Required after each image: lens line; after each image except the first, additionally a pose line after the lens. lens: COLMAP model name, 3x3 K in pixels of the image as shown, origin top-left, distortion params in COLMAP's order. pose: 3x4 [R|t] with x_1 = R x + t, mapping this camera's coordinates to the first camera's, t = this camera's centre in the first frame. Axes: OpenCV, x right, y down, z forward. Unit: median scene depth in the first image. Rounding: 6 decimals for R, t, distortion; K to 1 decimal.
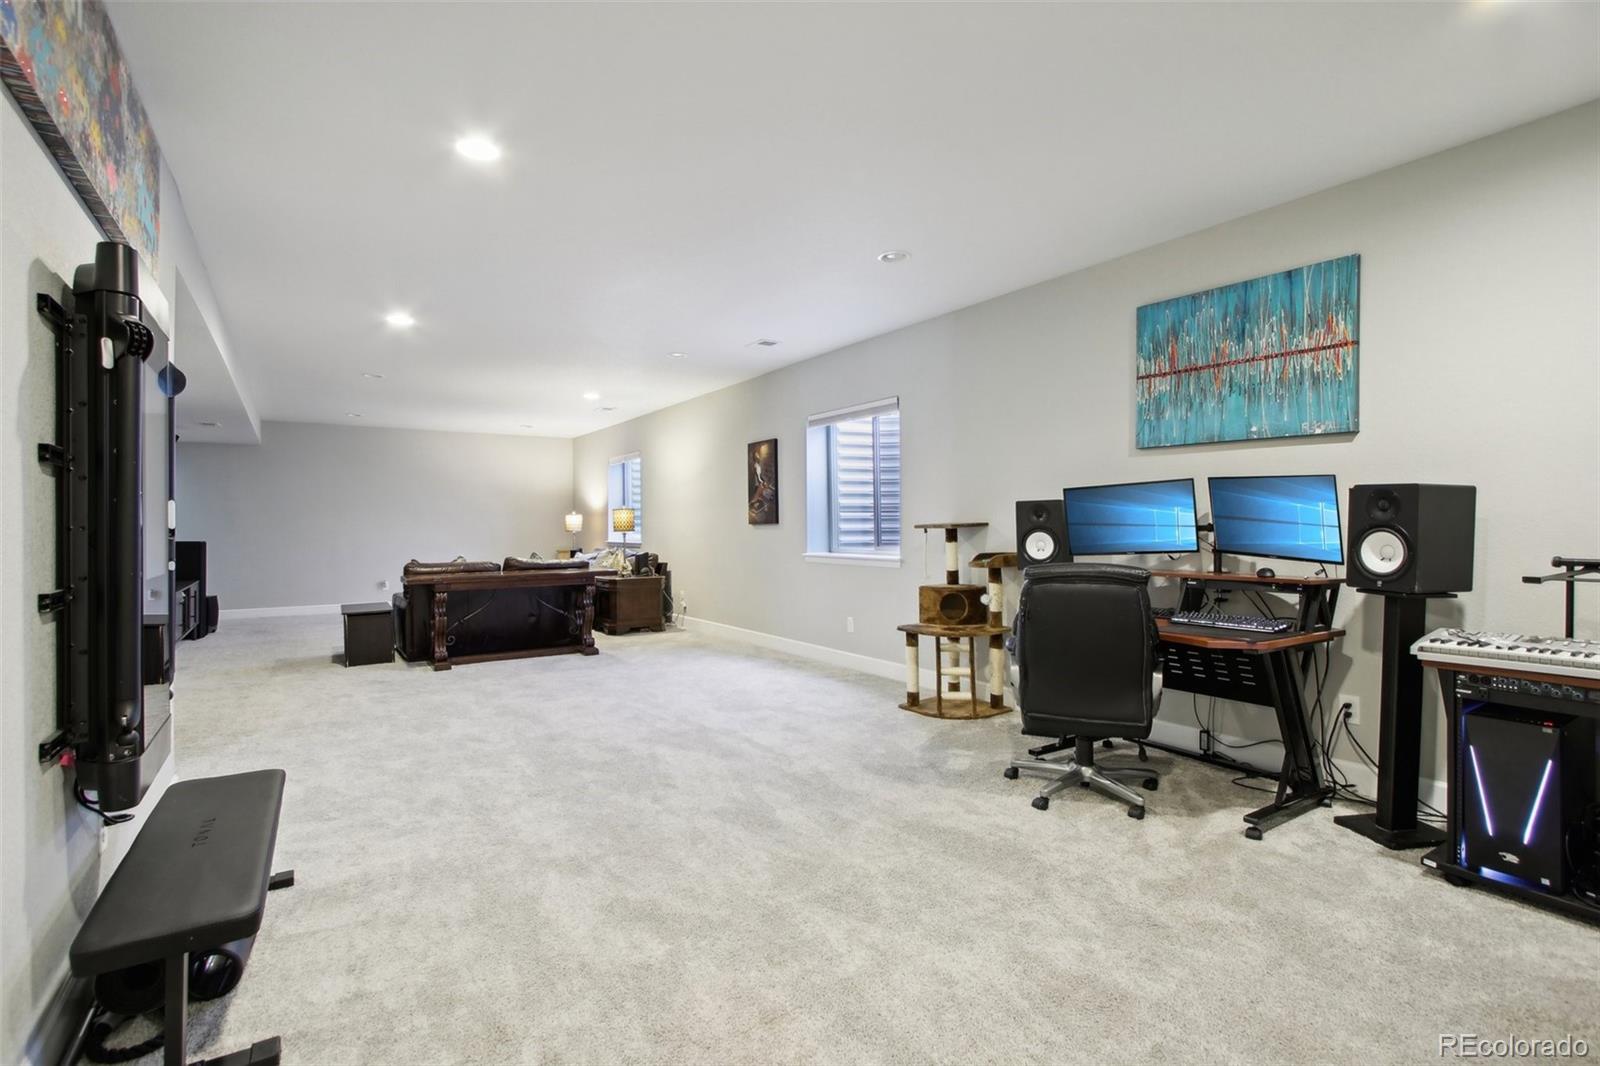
lens RADIAL K [[743.9, 0, 800.1], [0, 743.9, 528.0], [0, 0, 1]] dist [-0.016665, 0.002580]
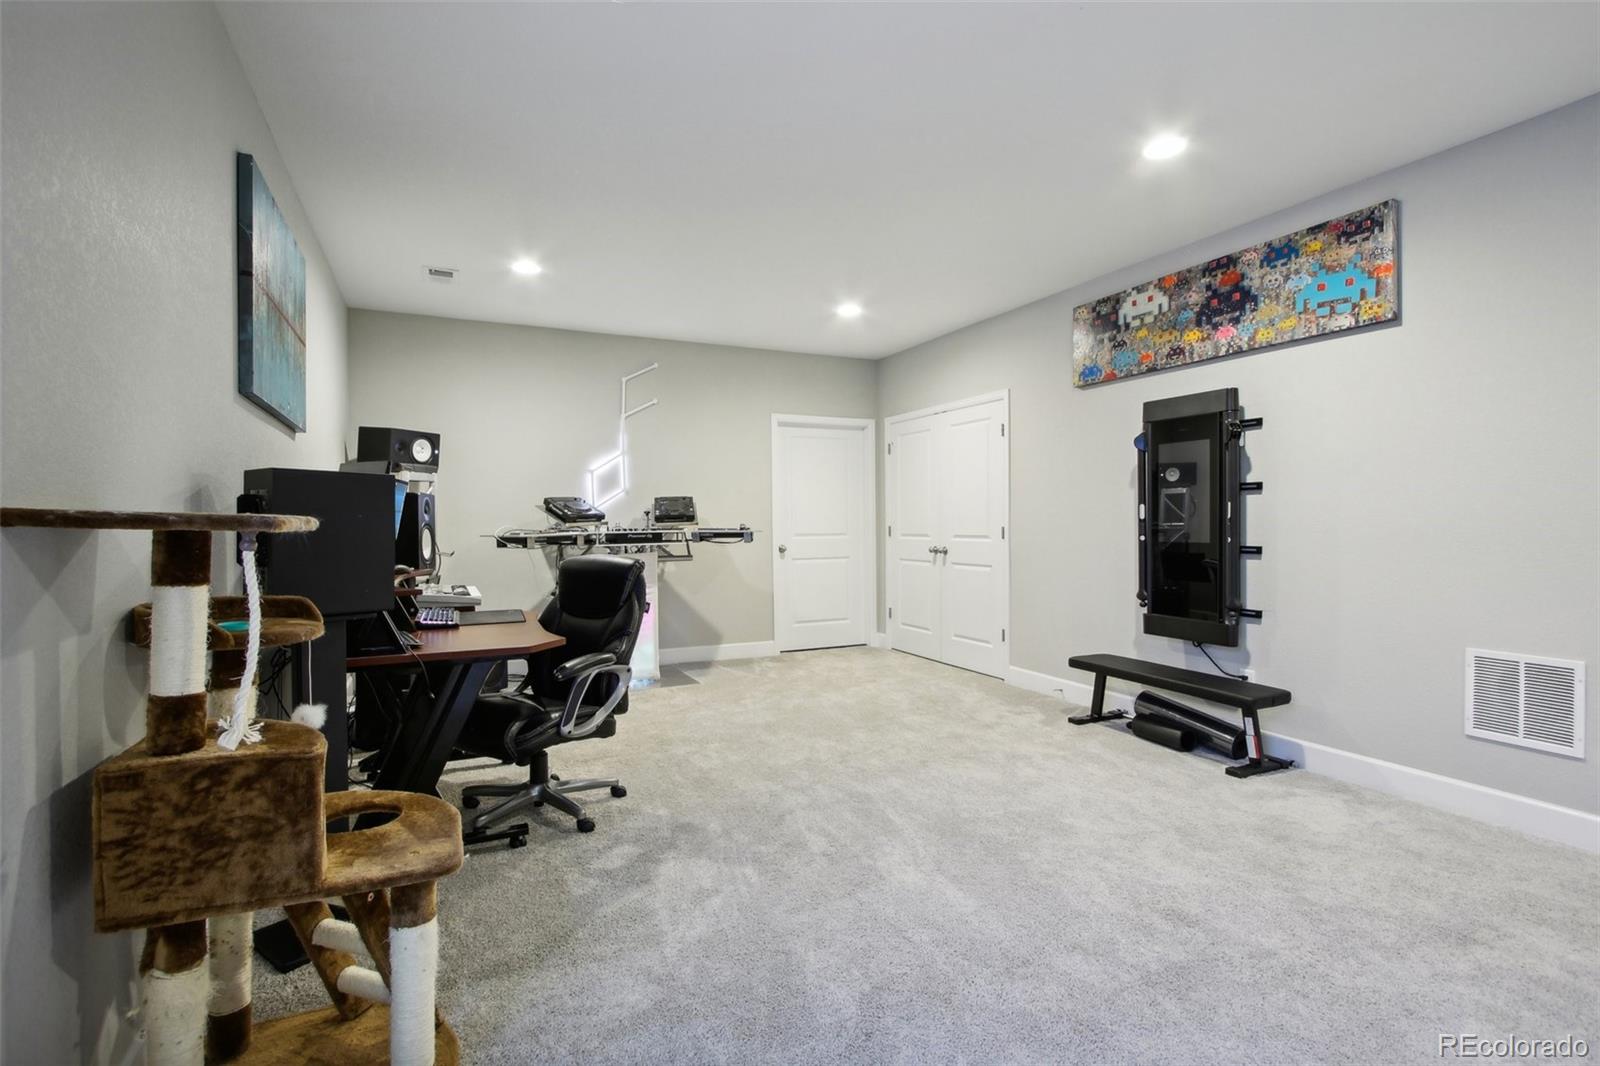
lens RADIAL K [[743.9, 0, 793.8], [0, 743.9, 525.7], [0, 0, 1]] dist [-0.016665, 0.002580]
pose [[-0.990321, 0.008283, 0.138549, -0.022364], [0.009460, 0.999925, 0.007838, -0.001068], [-0.138474, 0.009073, -0.990325, 0.922926]]
